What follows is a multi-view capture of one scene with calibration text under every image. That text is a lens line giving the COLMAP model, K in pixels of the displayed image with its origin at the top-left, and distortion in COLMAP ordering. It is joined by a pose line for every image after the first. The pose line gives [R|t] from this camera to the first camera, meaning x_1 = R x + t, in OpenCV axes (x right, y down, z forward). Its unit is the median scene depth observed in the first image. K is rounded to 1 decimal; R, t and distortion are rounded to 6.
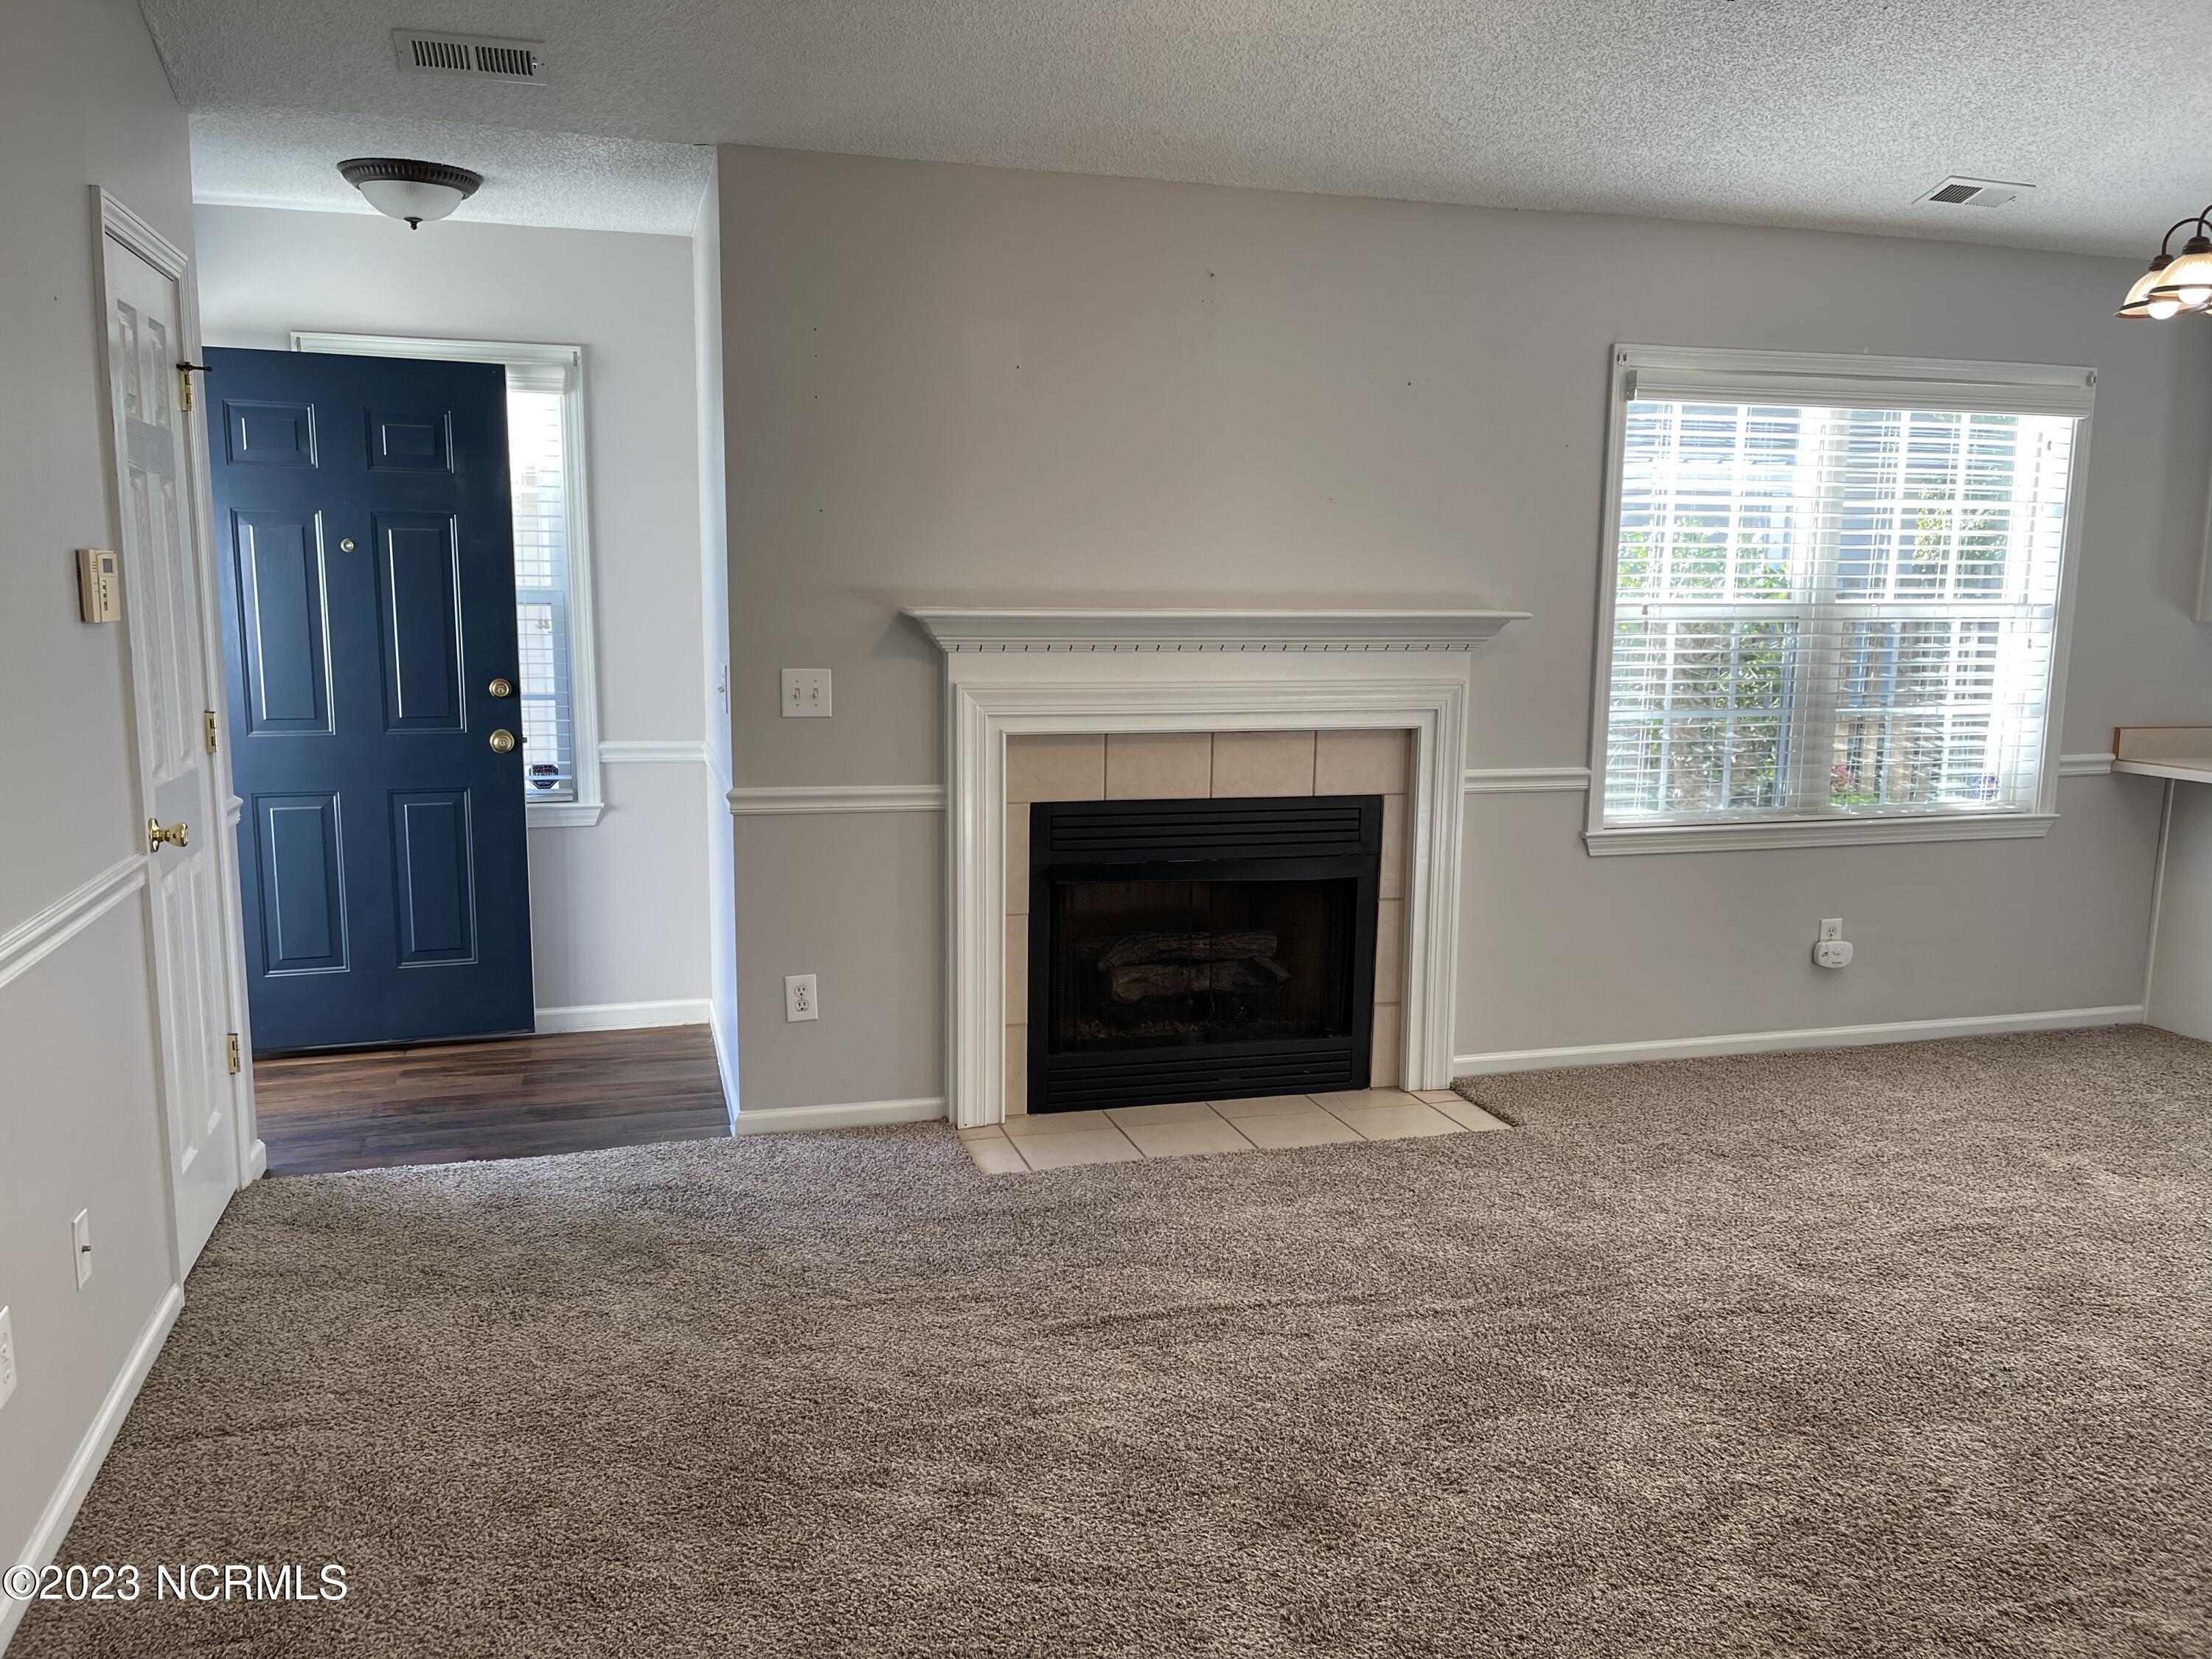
lens RADIAL K [[1672.5, 0, 1106.2], [0, 1672.5, 838.8], [0, 0, 1]] dist [0.033237, -0.013270]
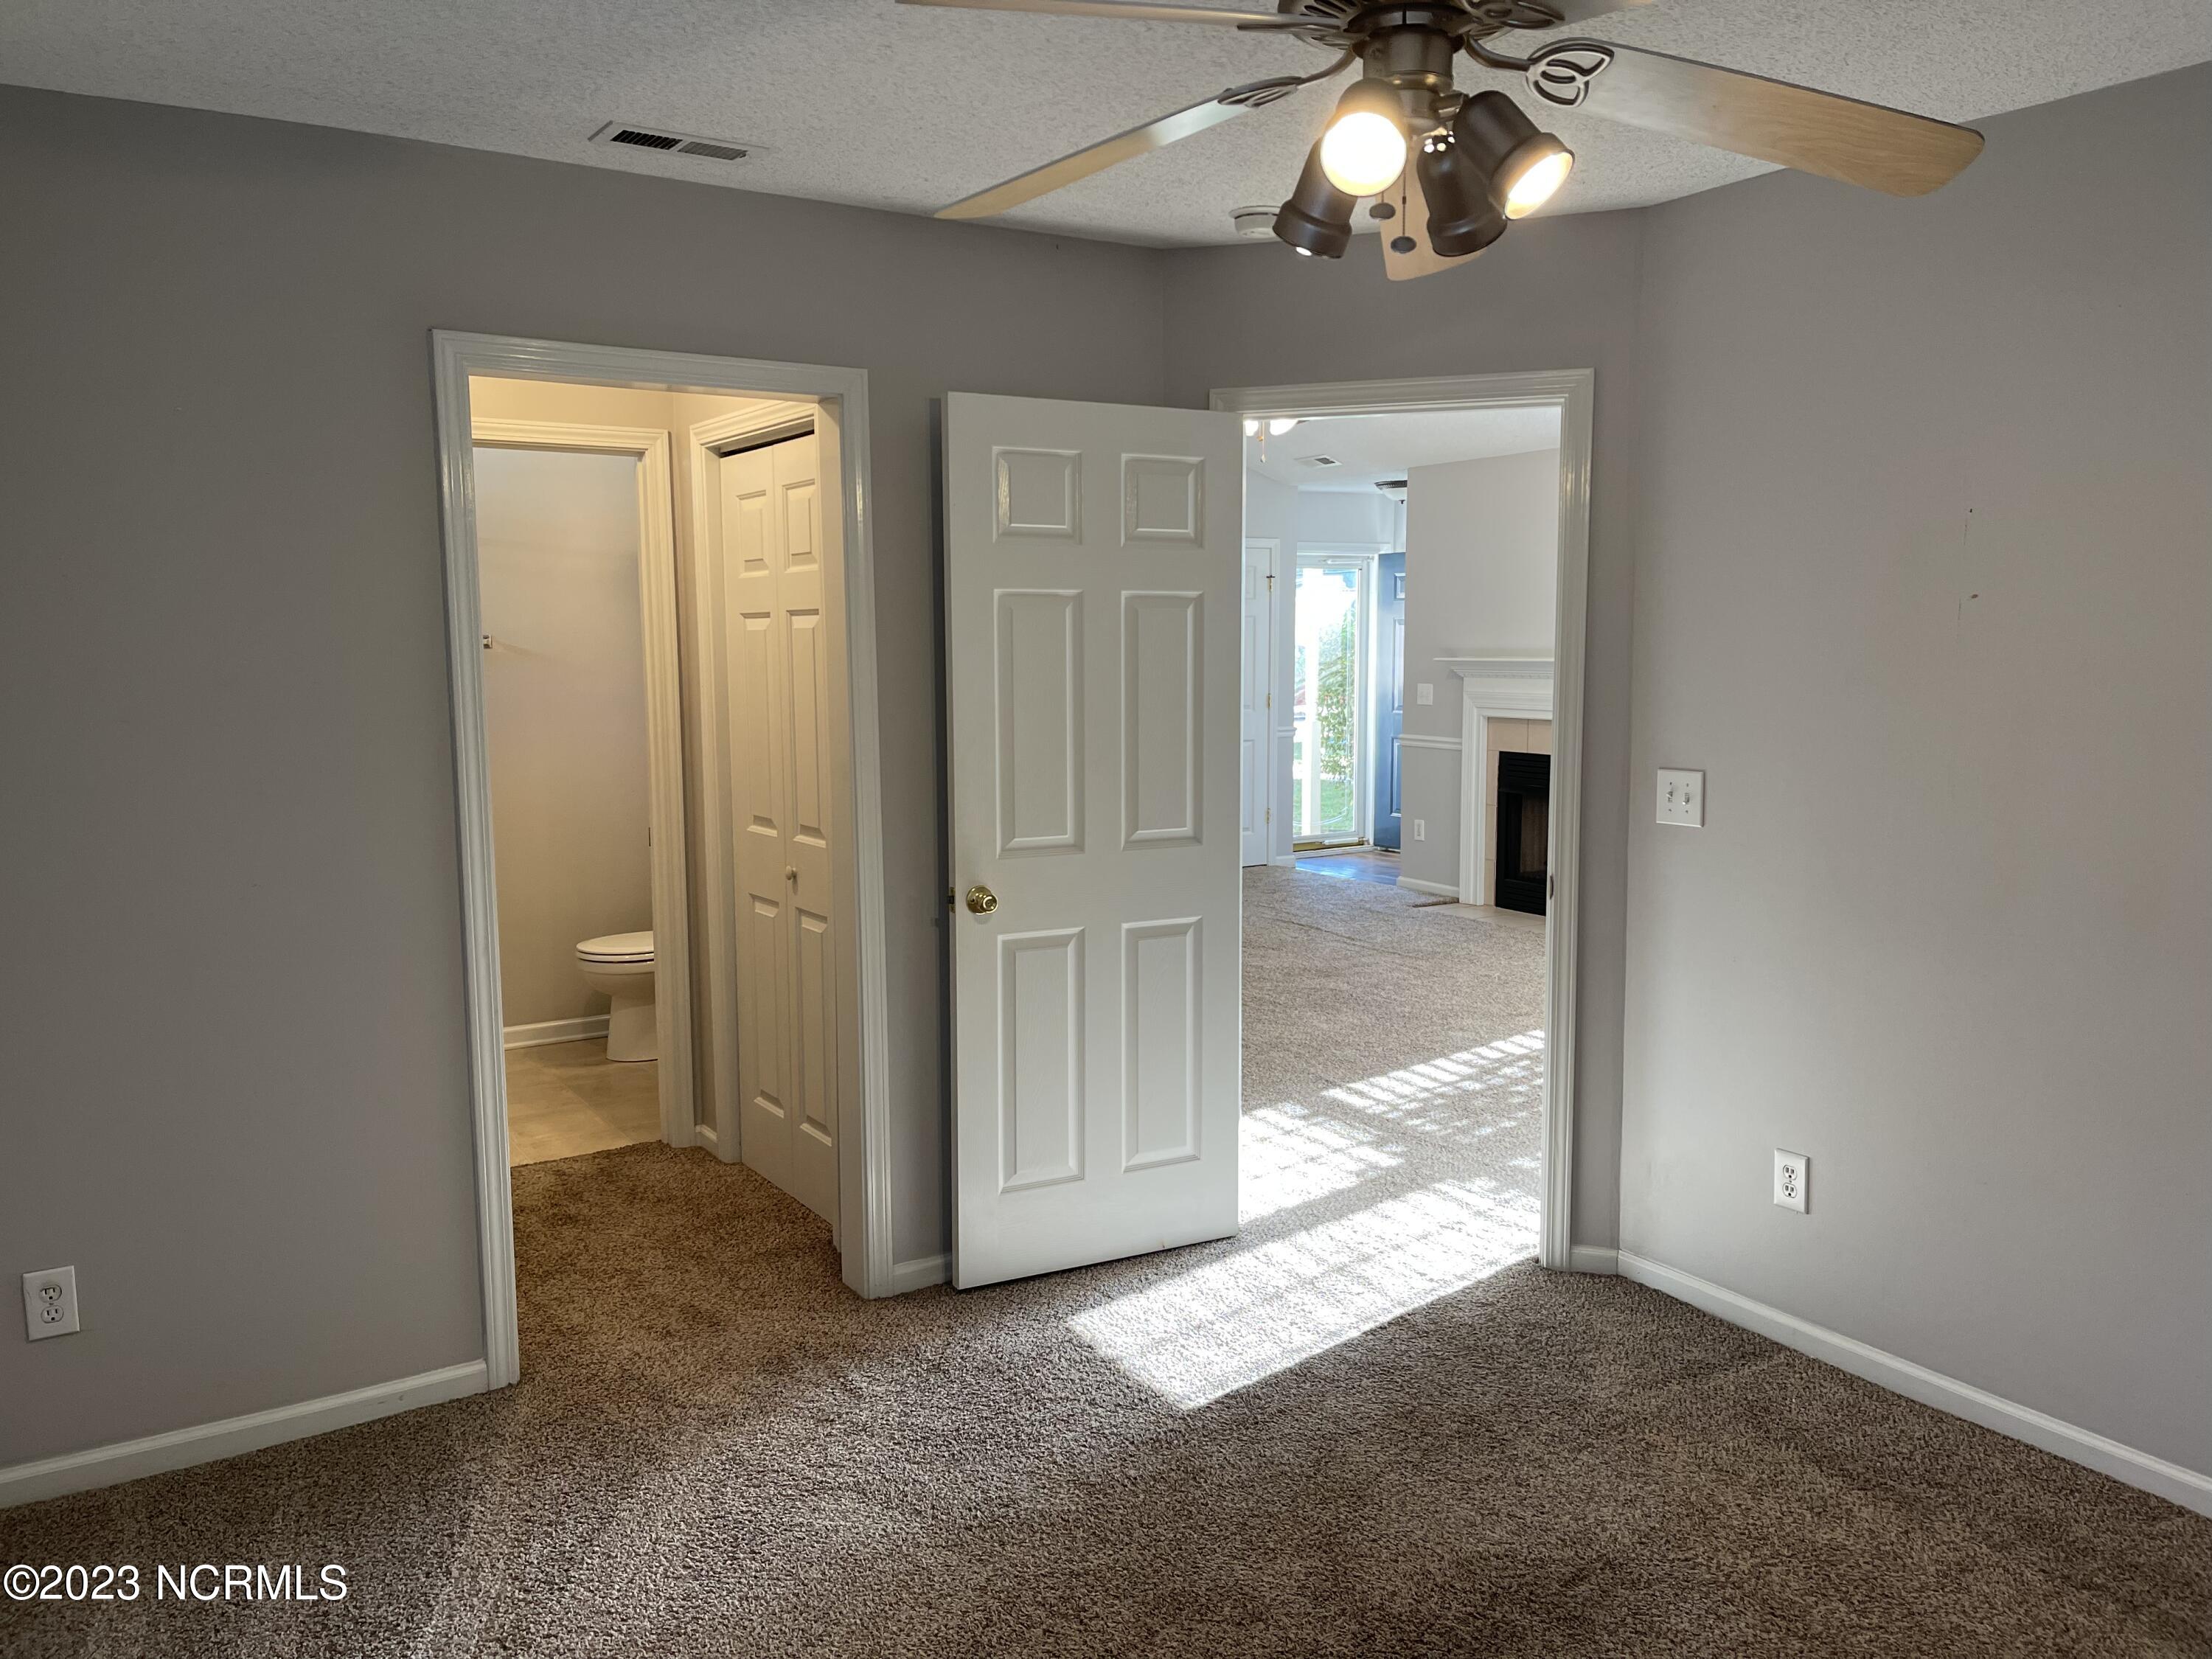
lens RADIAL K [[1672.5, 0, 1100.2], [0, 1672.5, 825.6], [0, 0, 1]] dist [0.033237, -0.013270]
pose [[0.261577, 0.101193, -0.959863, 1.837748], [-0.130309, 0.989086, 0.068763, -0.008798], [0.956346, 0.107092, 0.271909, -0.016865]]
